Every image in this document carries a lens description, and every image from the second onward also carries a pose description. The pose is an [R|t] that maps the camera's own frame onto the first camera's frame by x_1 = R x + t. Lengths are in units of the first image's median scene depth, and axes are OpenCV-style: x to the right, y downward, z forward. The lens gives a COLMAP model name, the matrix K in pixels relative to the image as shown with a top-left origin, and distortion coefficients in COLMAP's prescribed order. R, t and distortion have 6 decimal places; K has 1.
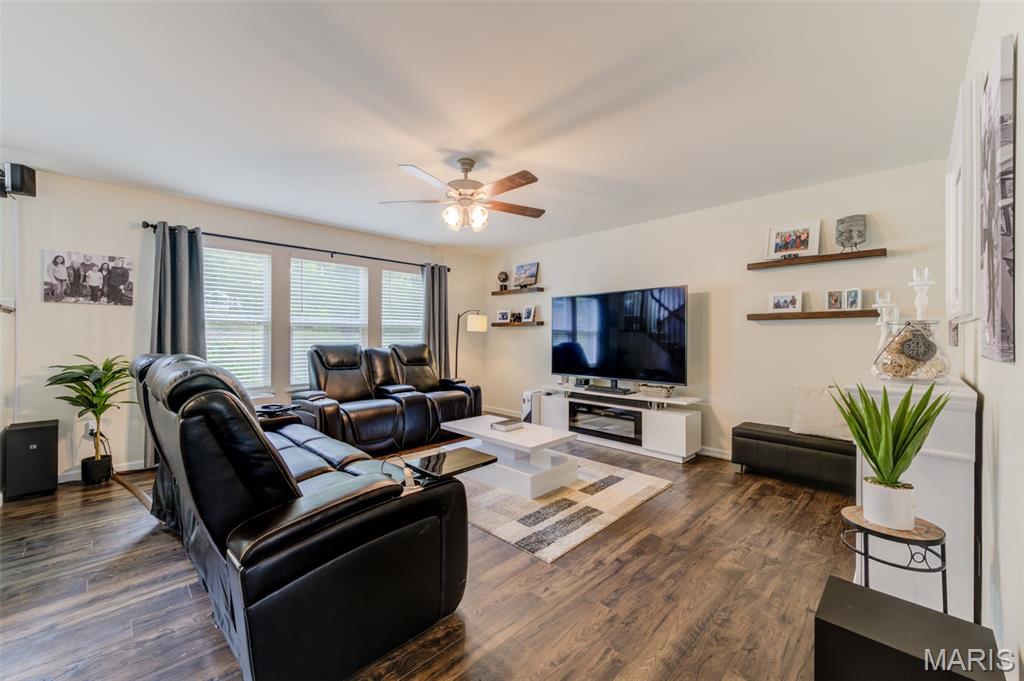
lens RADIAL K [[400.1, 0, 513.9], [0, 400.1, 340.1], [0, 0, 1]] dist [0.003855, -0.000602]
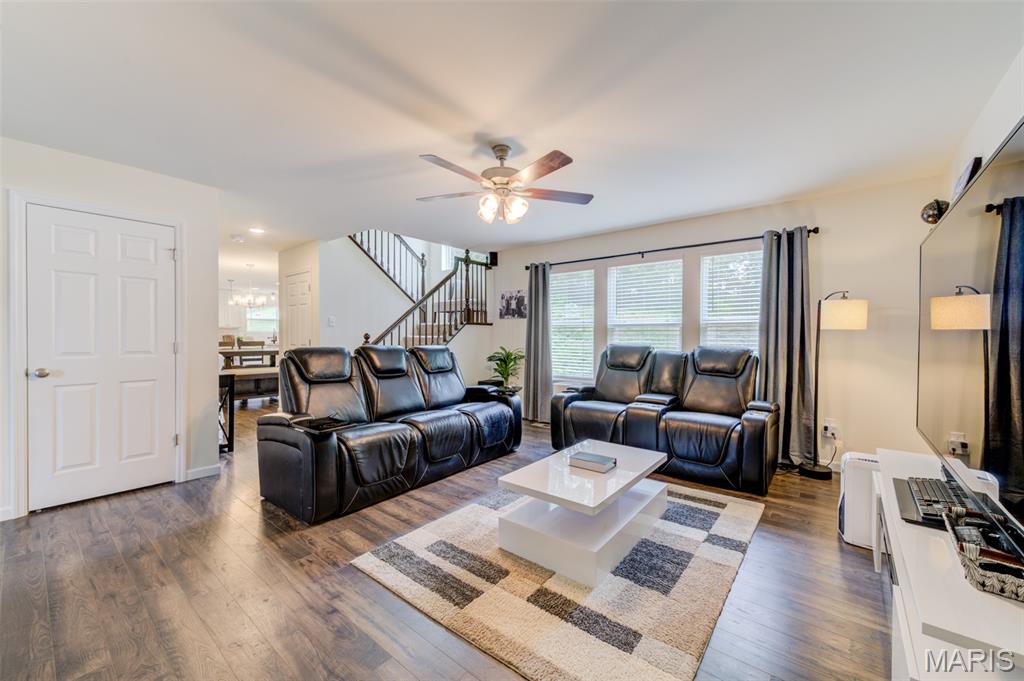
lens RADIAL K [[400.1, 0, 513.9], [0, 400.1, 340.1], [0, 0, 1]] dist [0.003855, -0.000602]
pose [[0.096061, 0.008445, -0.995340, 0.748326], [-0.013117, 0.999888, 0.007218, -0.007900], [0.995289, 0.012362, 0.096161, 0.870055]]
